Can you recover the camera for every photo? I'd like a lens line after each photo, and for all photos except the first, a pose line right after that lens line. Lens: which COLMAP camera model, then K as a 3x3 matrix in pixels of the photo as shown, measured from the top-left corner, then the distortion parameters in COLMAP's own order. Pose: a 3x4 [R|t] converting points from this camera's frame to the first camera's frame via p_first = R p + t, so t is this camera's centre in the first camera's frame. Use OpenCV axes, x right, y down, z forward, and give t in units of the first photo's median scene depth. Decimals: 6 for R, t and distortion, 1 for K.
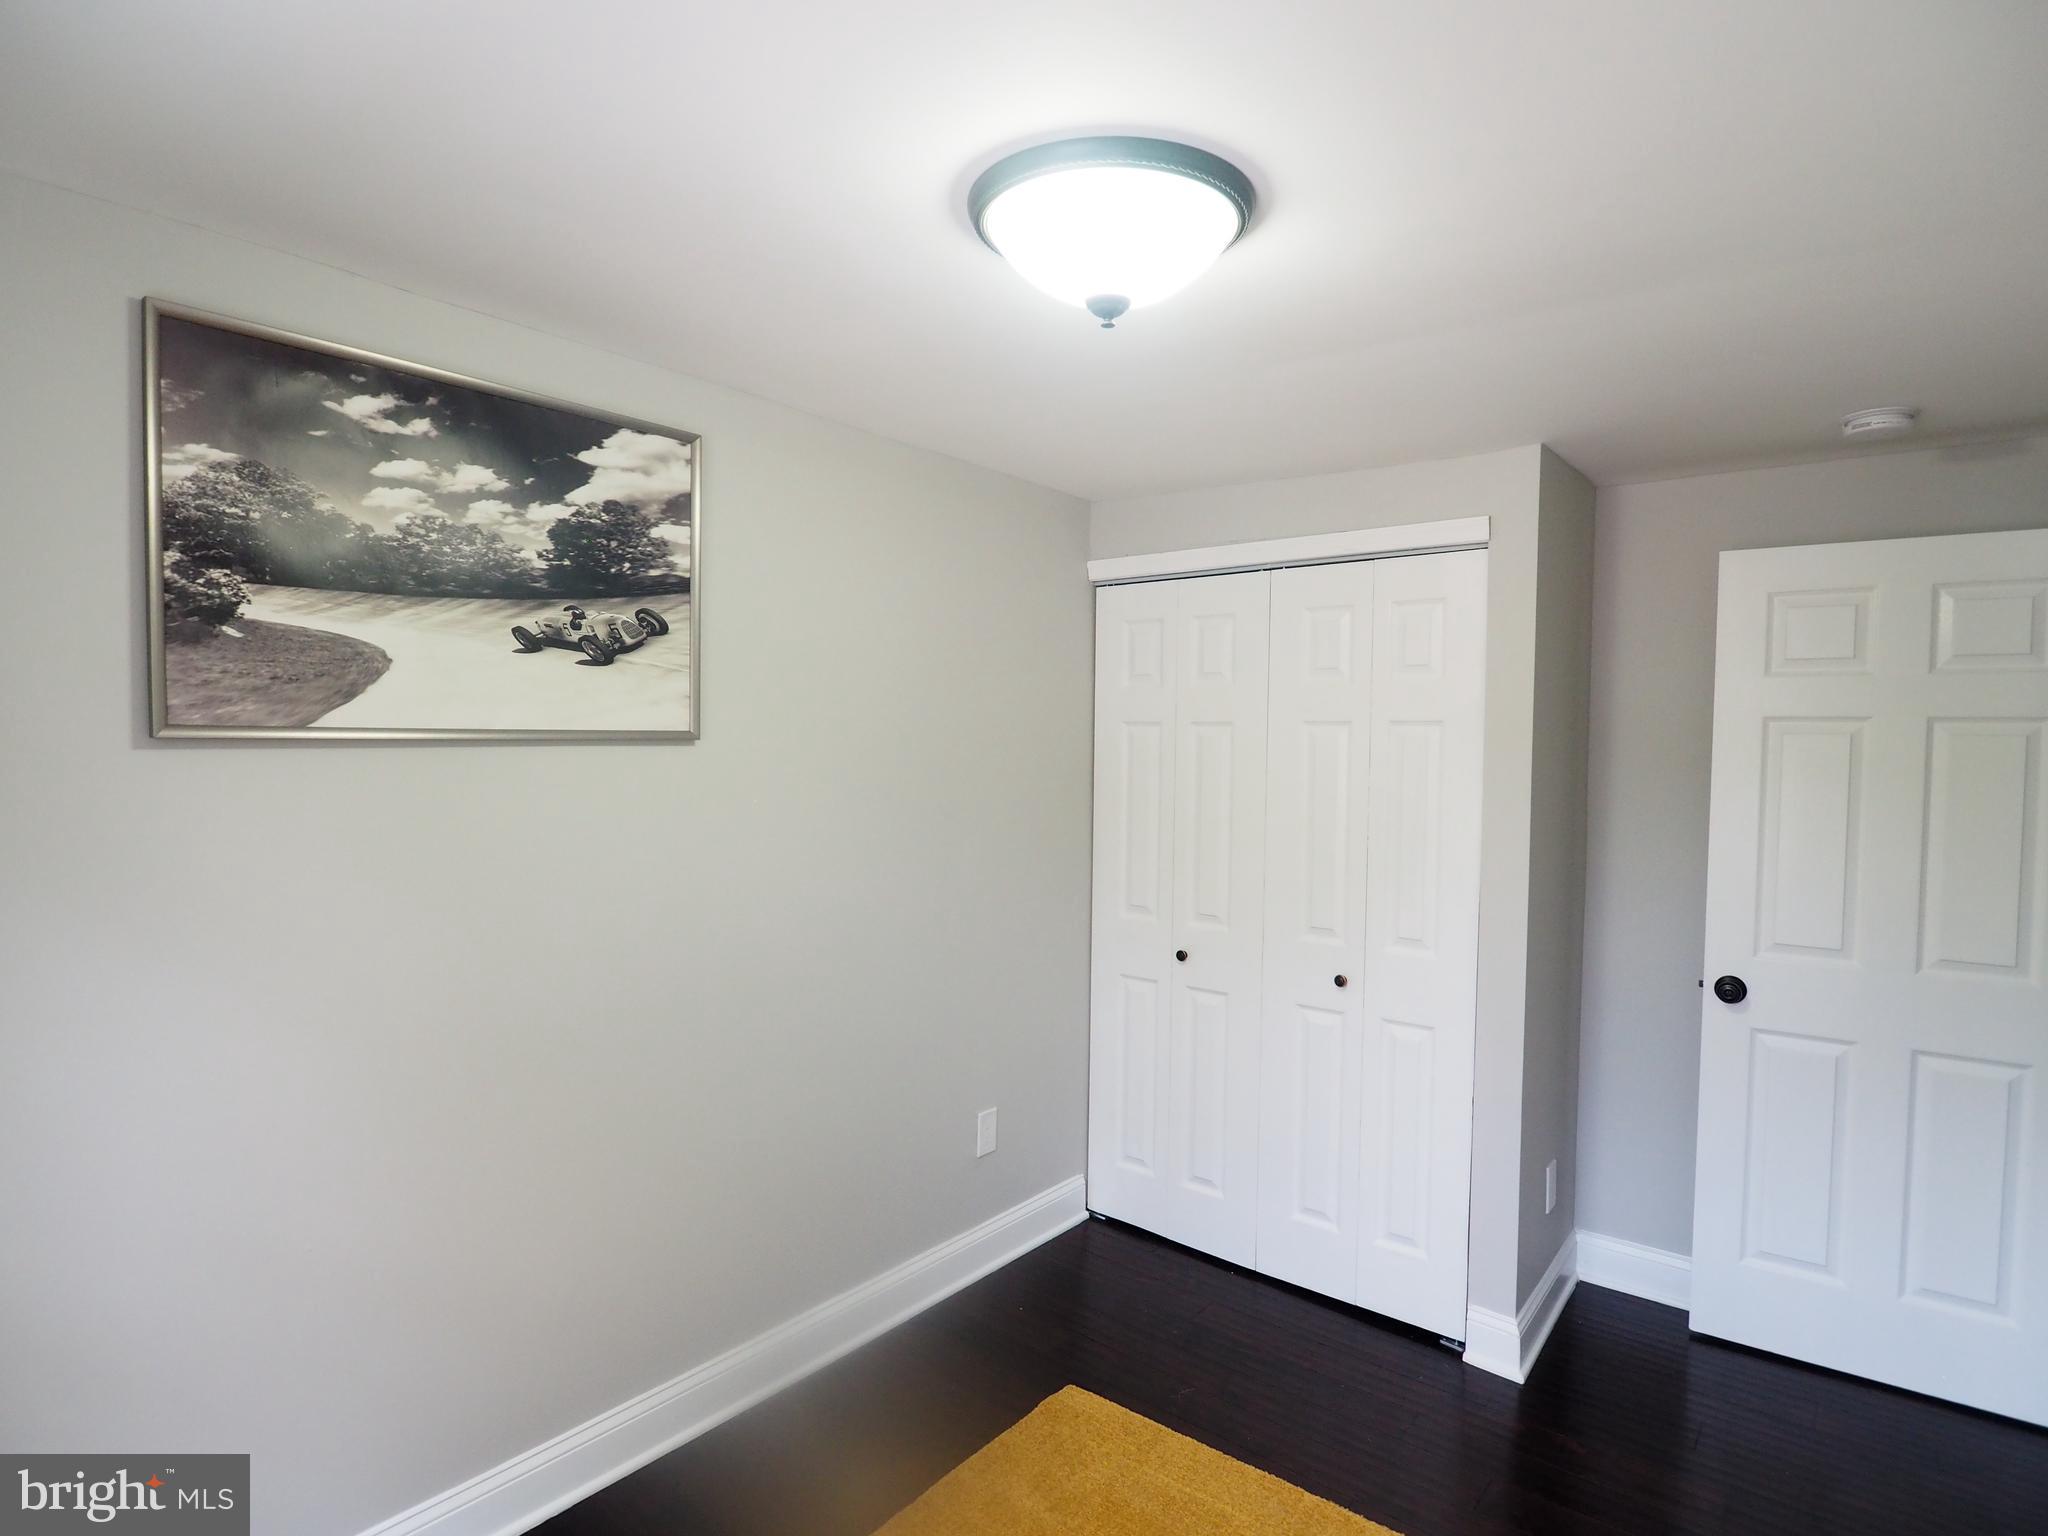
lens RADIAL K [[1111.3, 0, 1021.0], [0, 1111.3, 780.3], [0, 0, 1]] dist [0.000015, -0.012034]
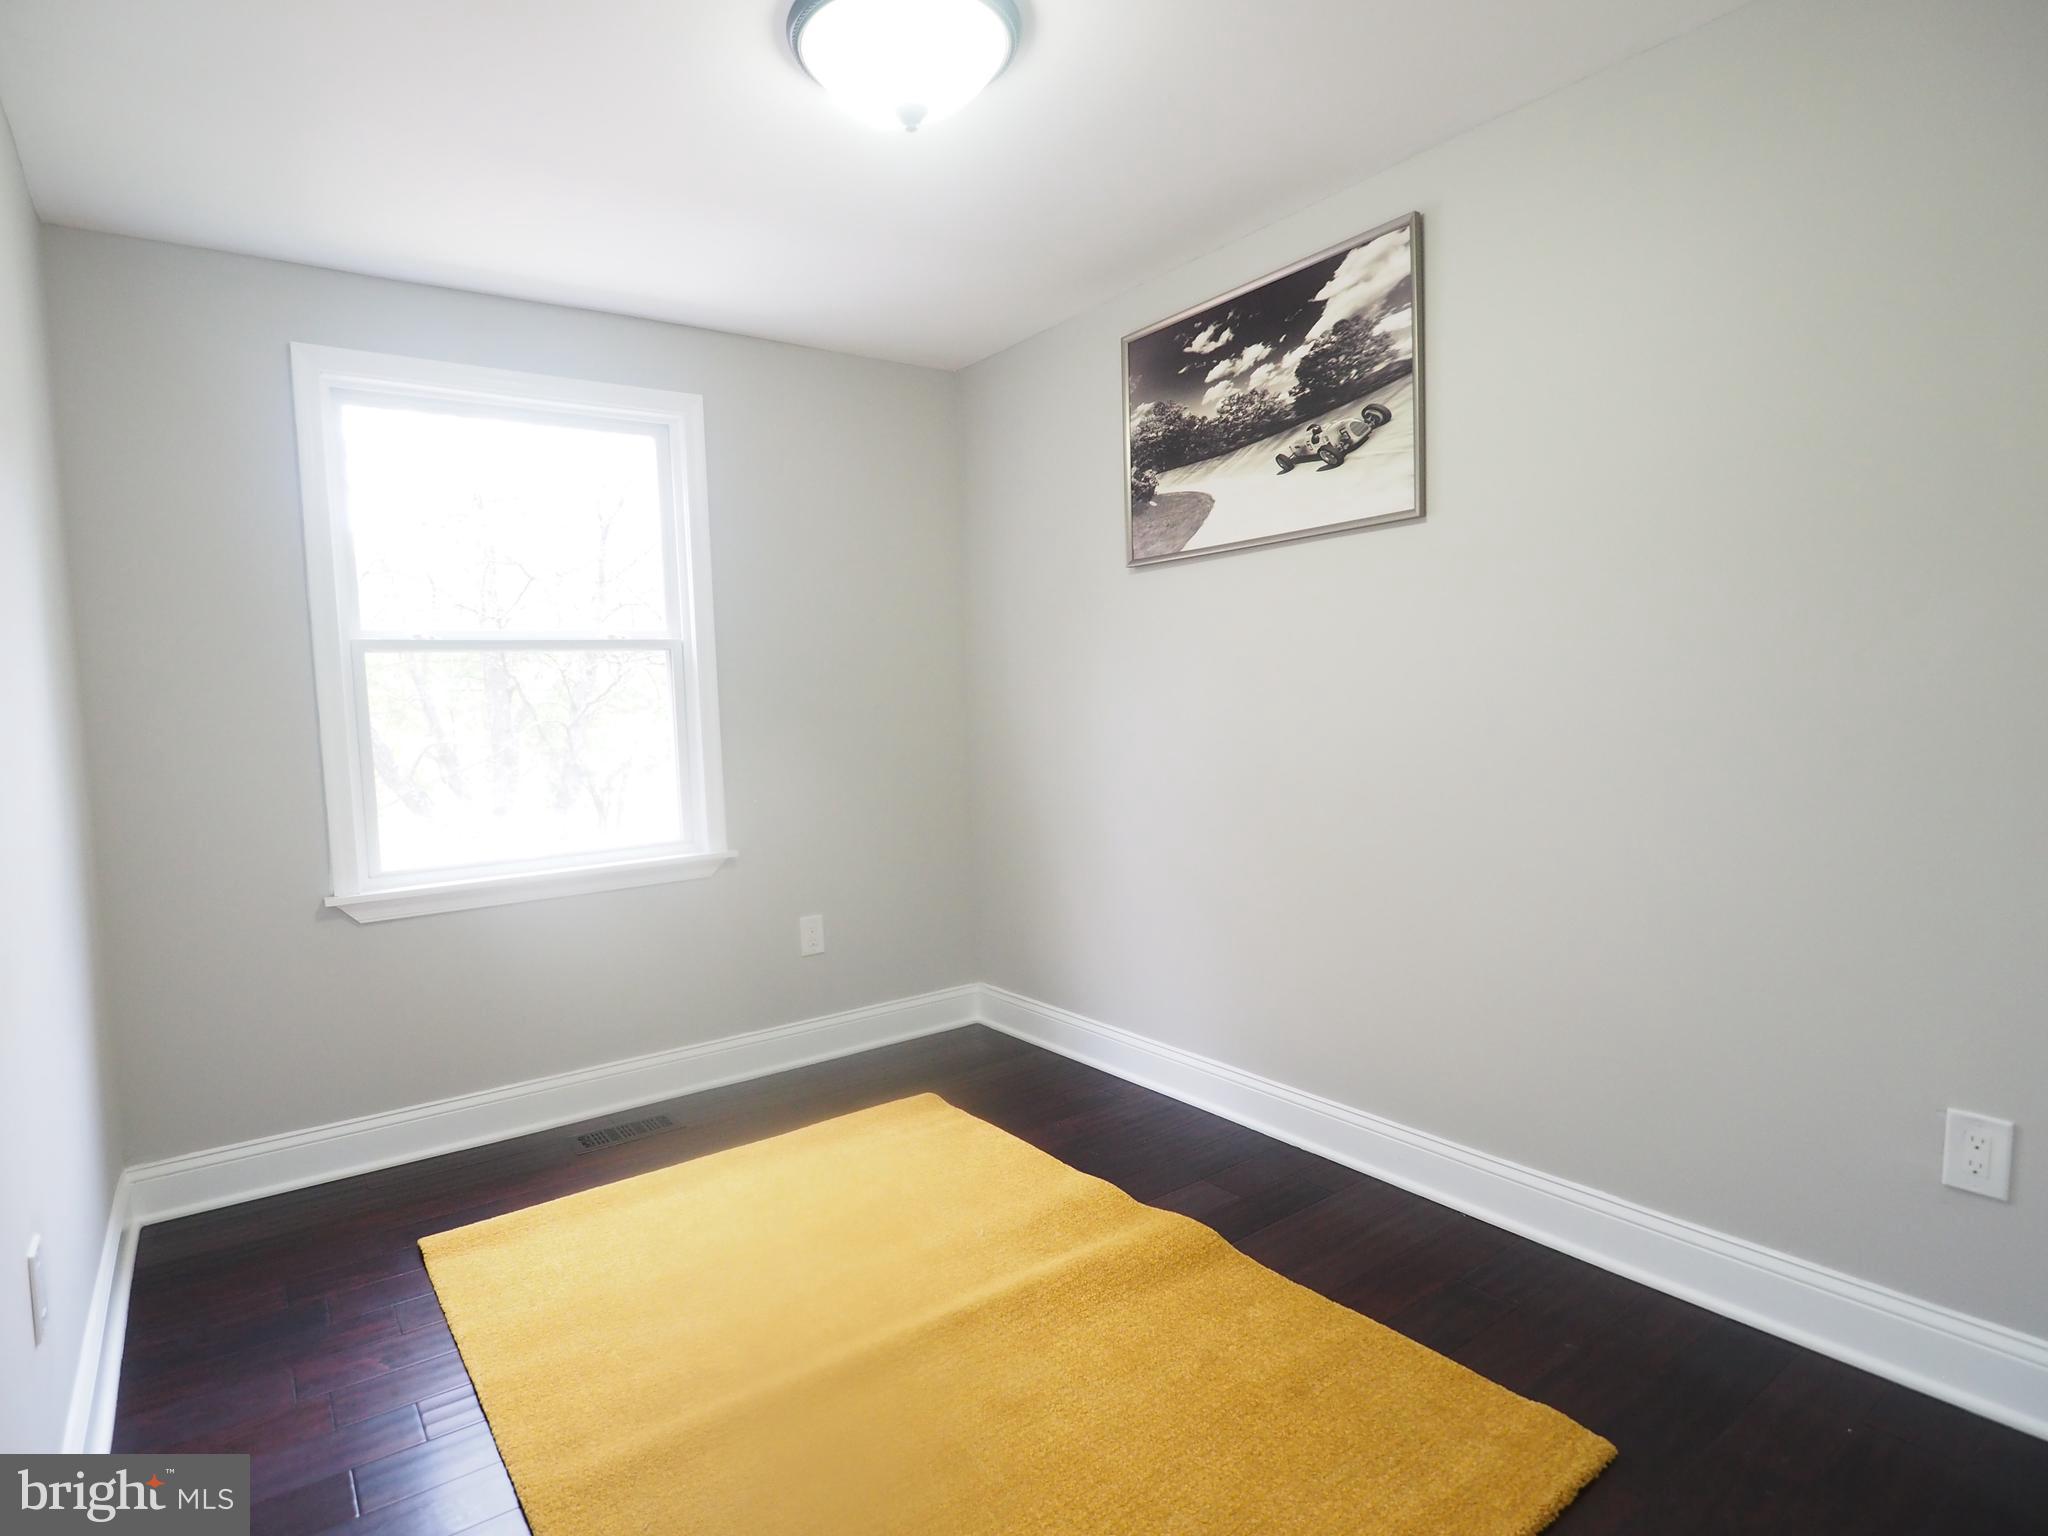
lens RADIAL K [[1111.3, 0, 1021.0], [0, 1111.3, 780.3], [0, 0, 1]] dist [0.000015, -0.012034]
pose [[-0.257017, 0.067250, -0.964064, 0.894196], [-0.004388, 0.997484, 0.070751, 0.150559], [0.966397, 0.022415, -0.256076, 1.015420]]
